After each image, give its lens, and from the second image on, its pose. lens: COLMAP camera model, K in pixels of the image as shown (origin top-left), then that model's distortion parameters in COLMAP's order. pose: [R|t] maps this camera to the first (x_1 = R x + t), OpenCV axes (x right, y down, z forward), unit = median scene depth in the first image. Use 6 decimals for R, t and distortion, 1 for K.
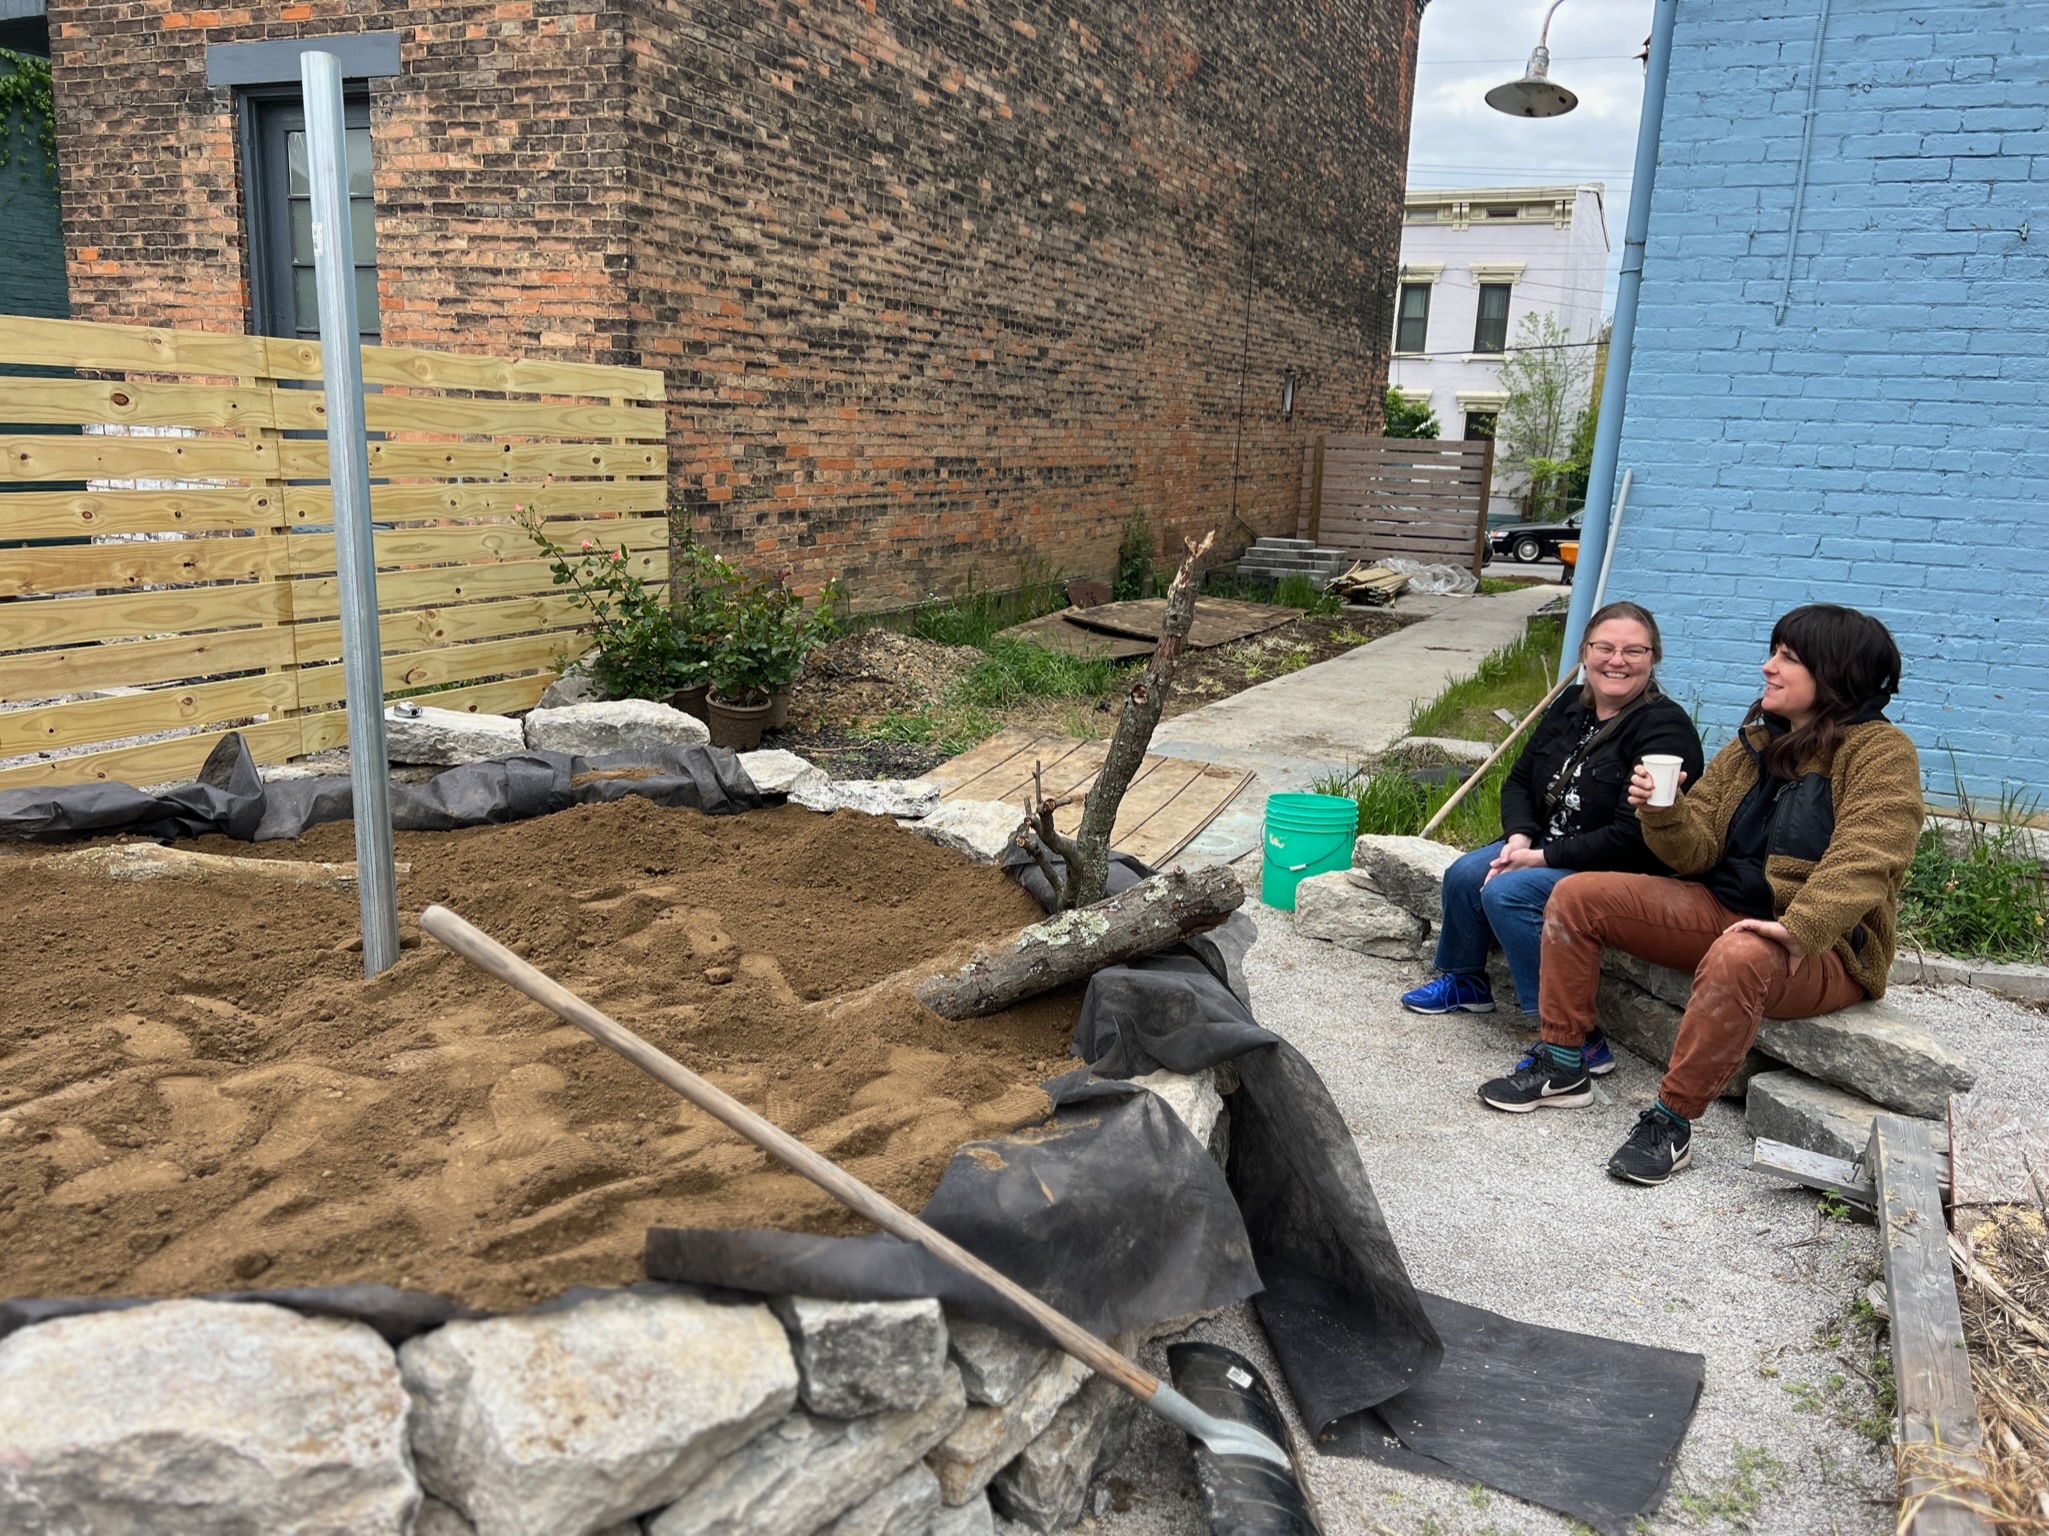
lens RADIAL K [[1535.7, 0, 1030.5], [0, 1535.7, 762.0], [0, 0, 1]] dist [0.054370, -0.057235]
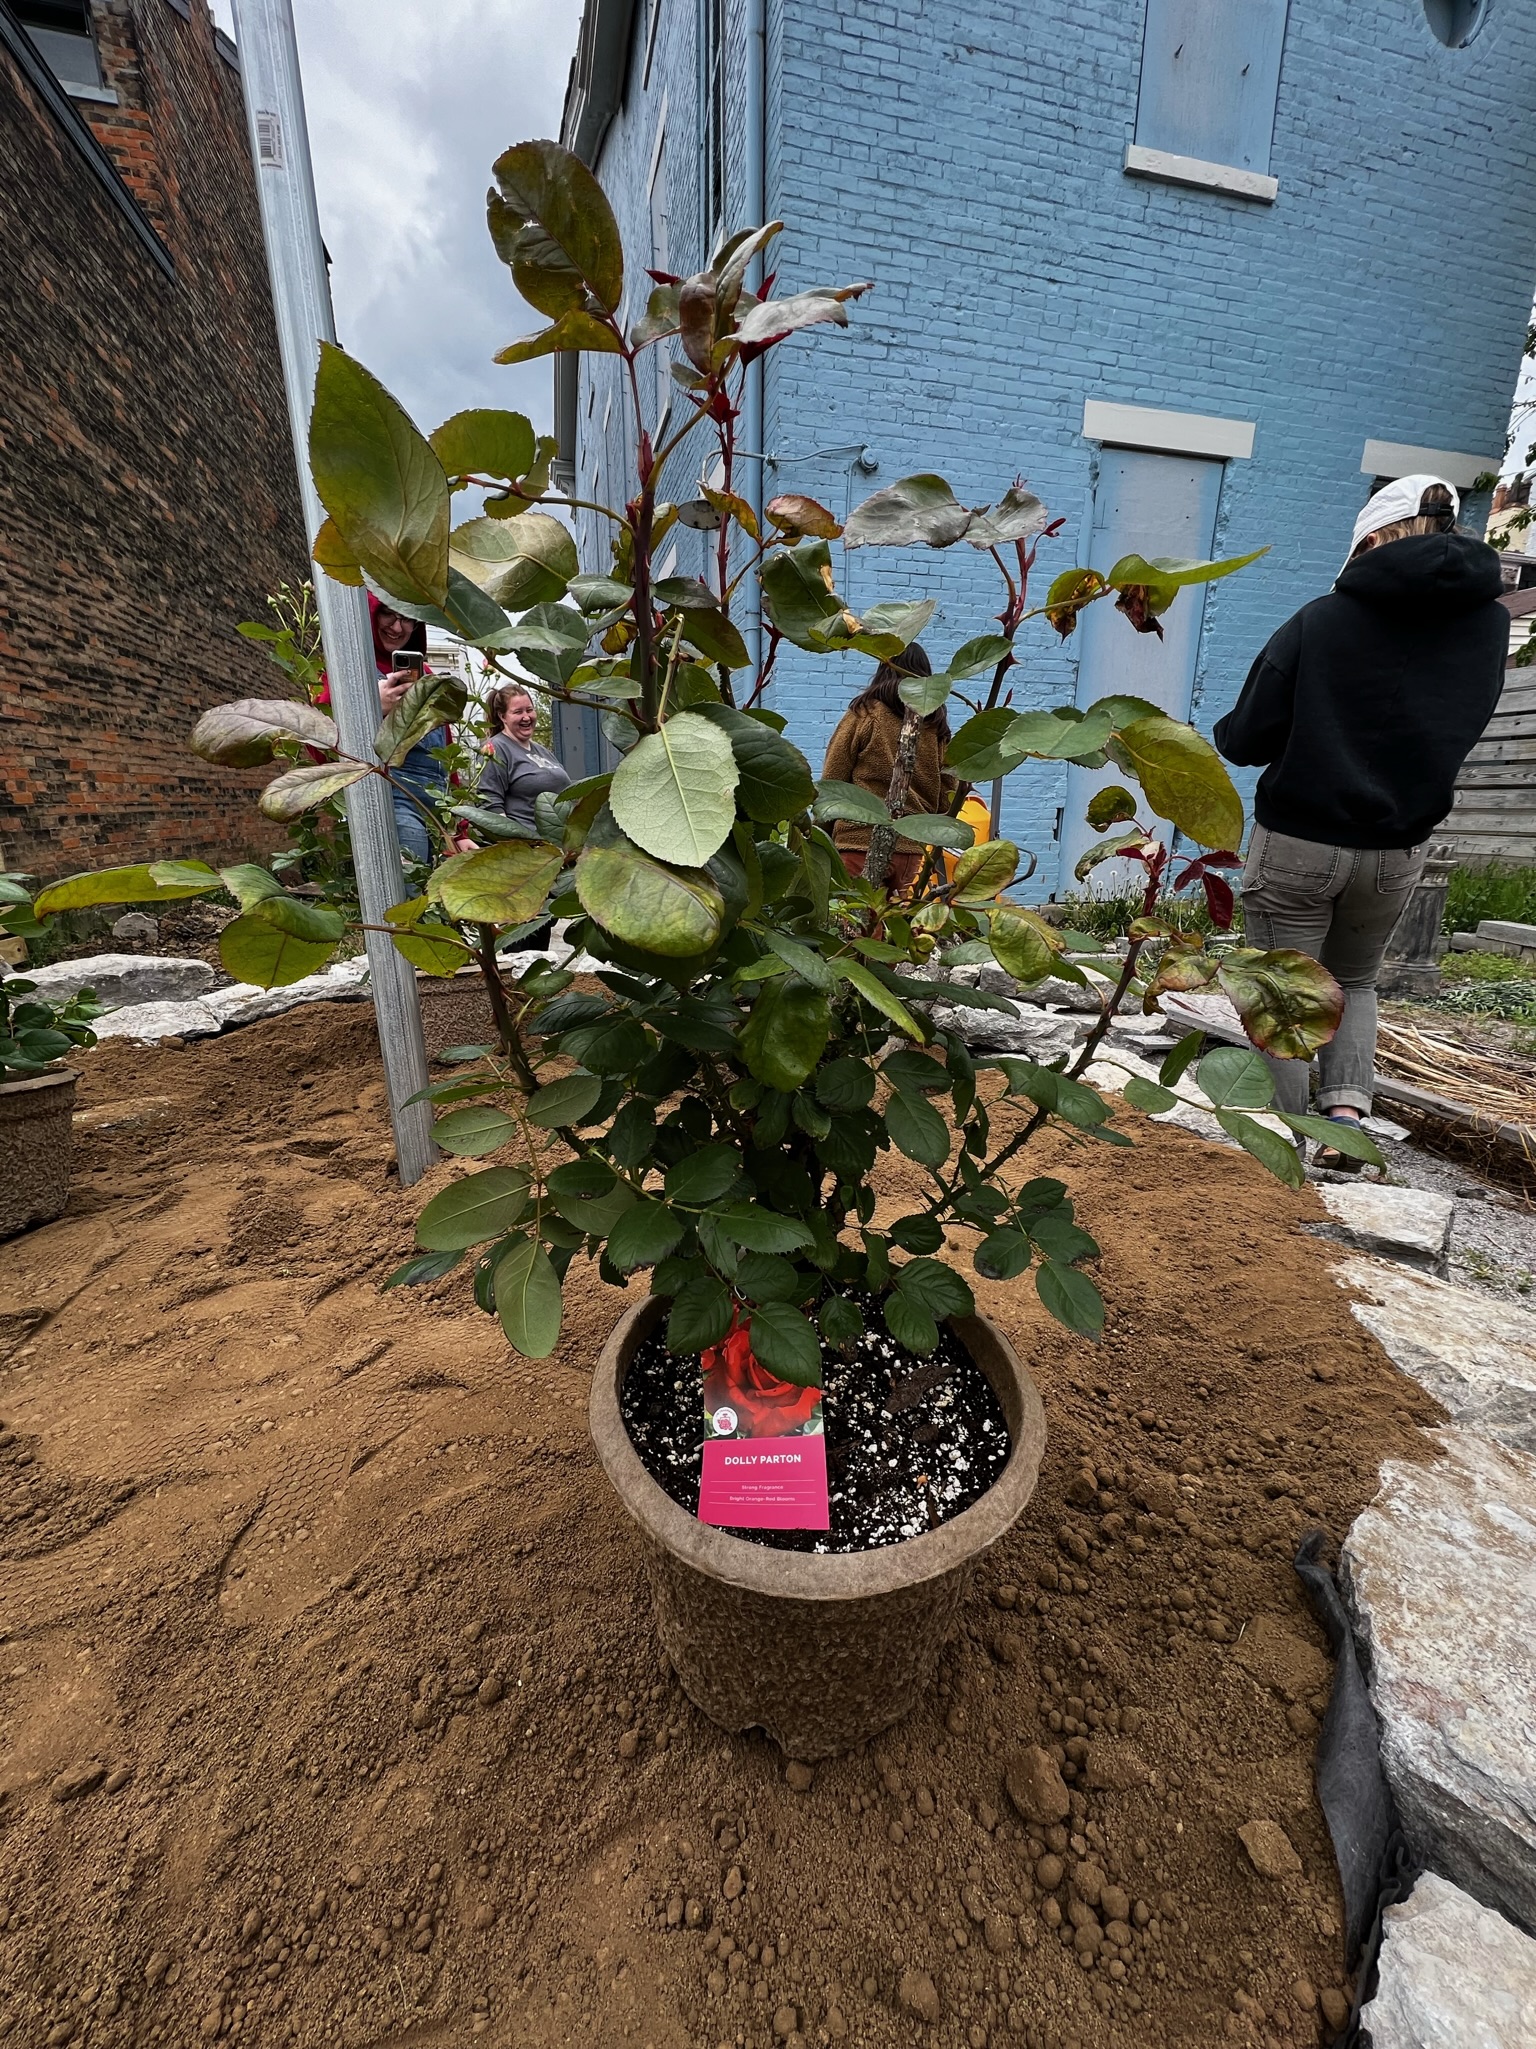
lens RADIAL K [[809.7, 0, 761.3], [0, 809.7, 1027.2], [0, 0, 1]] dist [-0.000691, 0.000000]
pose [[0.770487, -0.208589, 0.602362, -0.171682], [0.165229, 0.978002, 0.127321, 0.009582], [-0.615669, 0.001429, 0.788003, 0.169068]]
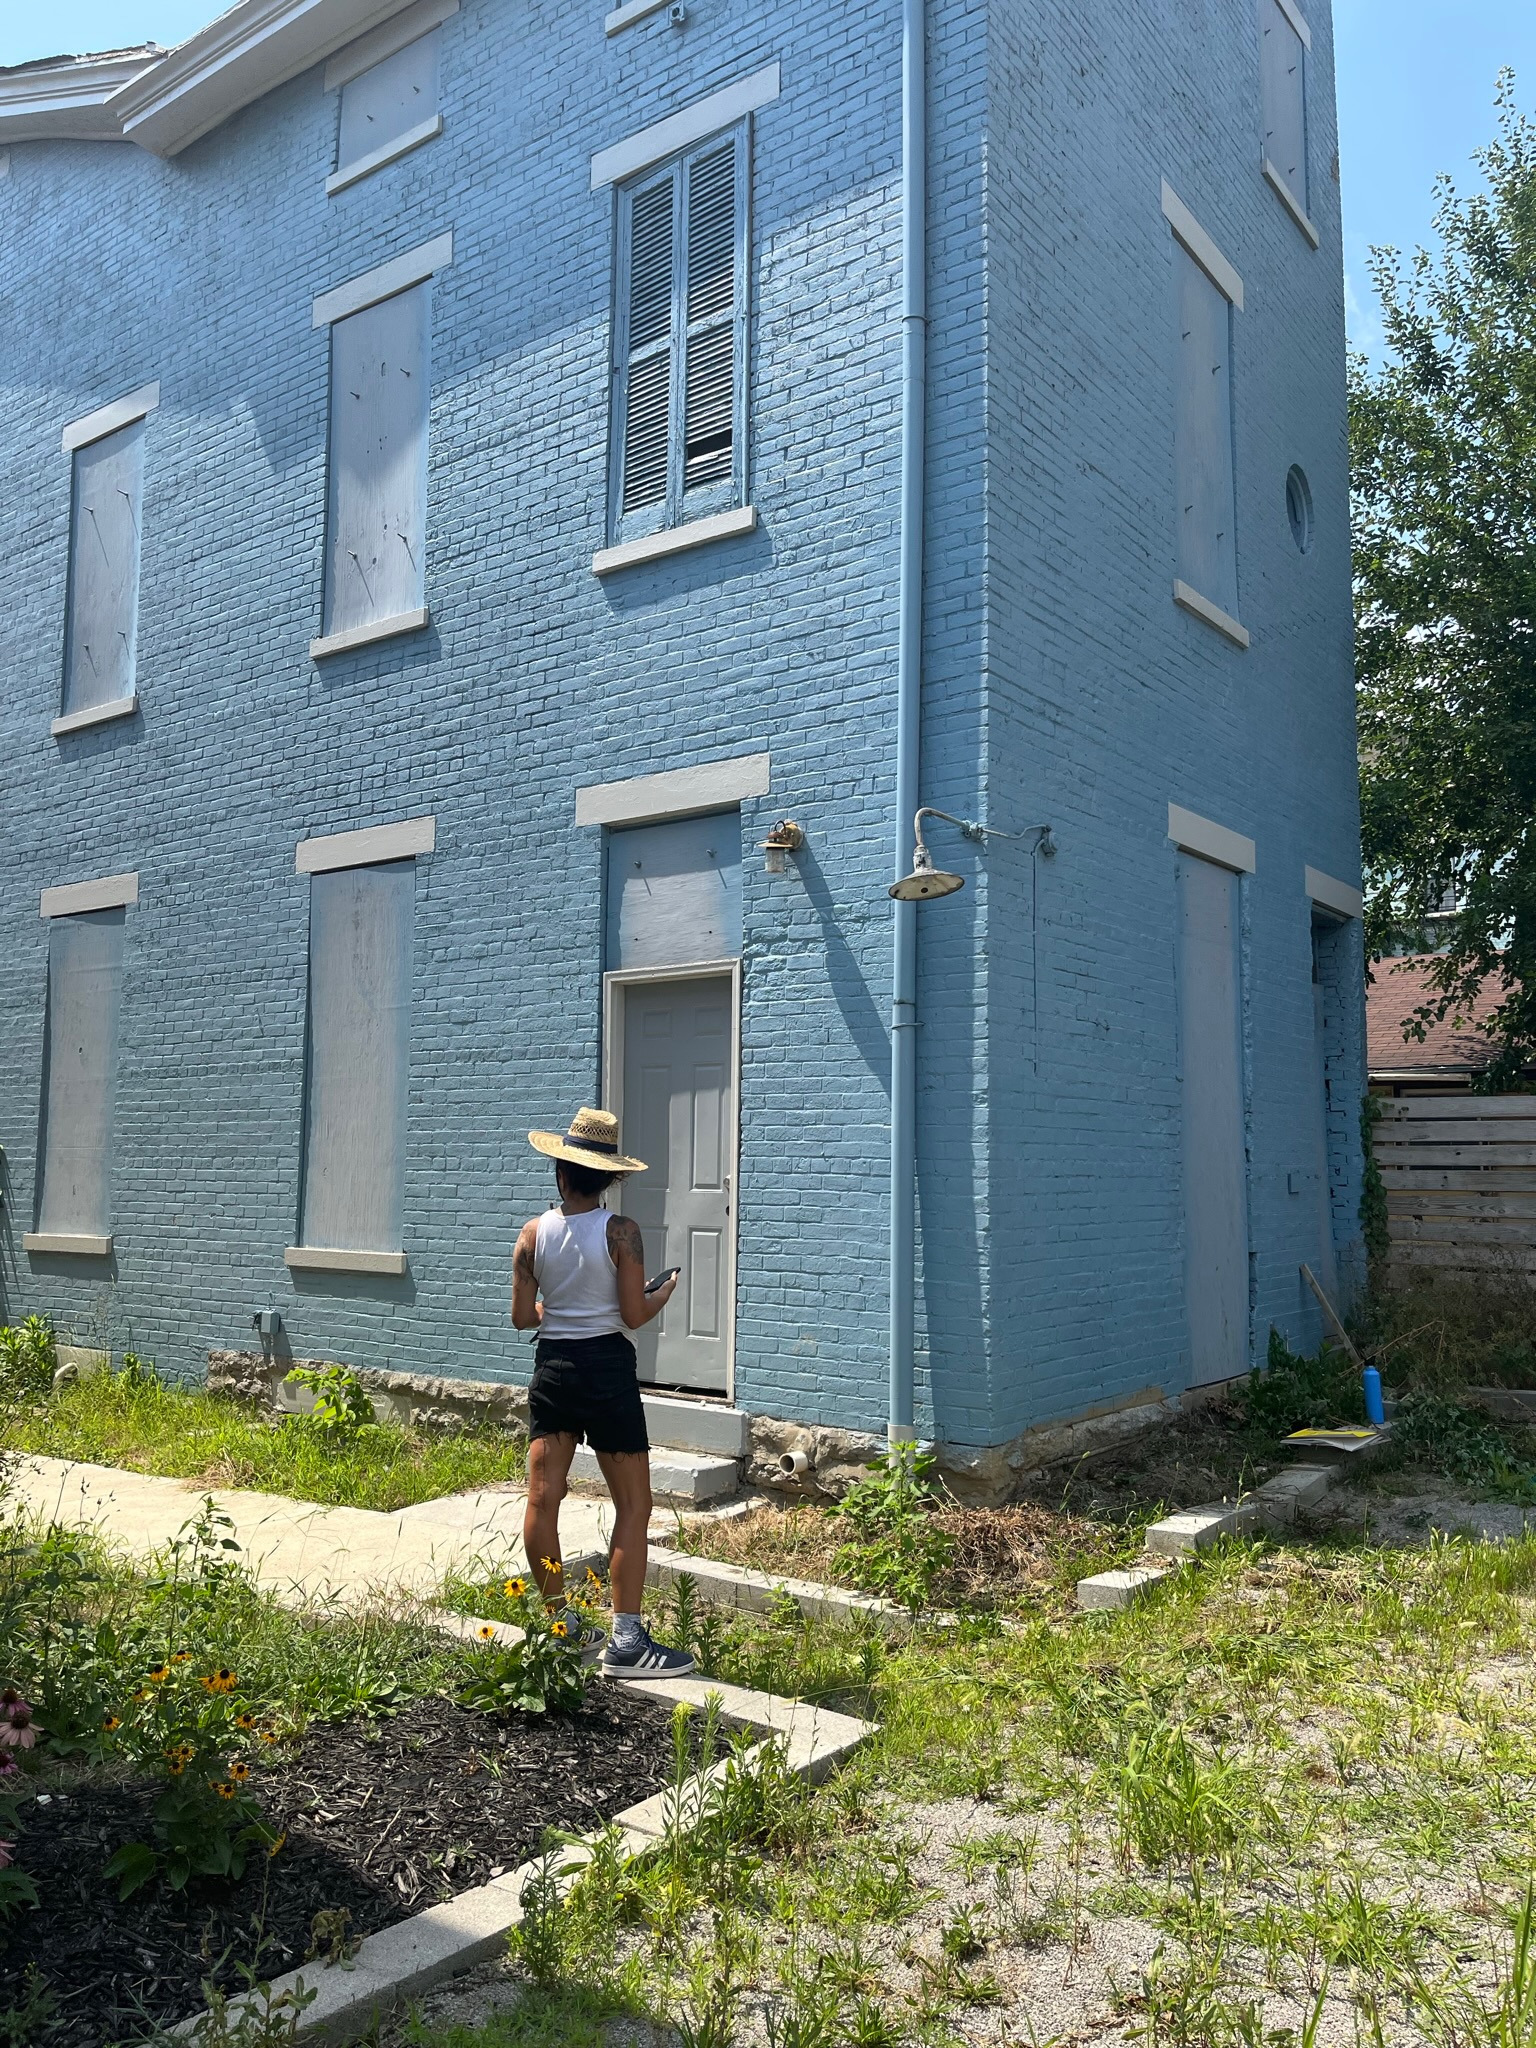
lens RADIAL K [[1556.4, 0, 776.7], [0, 1556.4, 1009.4], [0, 0, 1]] dist [0.073550, -0.108076]
pose [[0.209050, 0.054514, 0.976384, -0.549306], [0.211560, 0.972279, -0.099581, -0.149597], [-0.954746, 0.227381, 0.191722, 0.563581]]
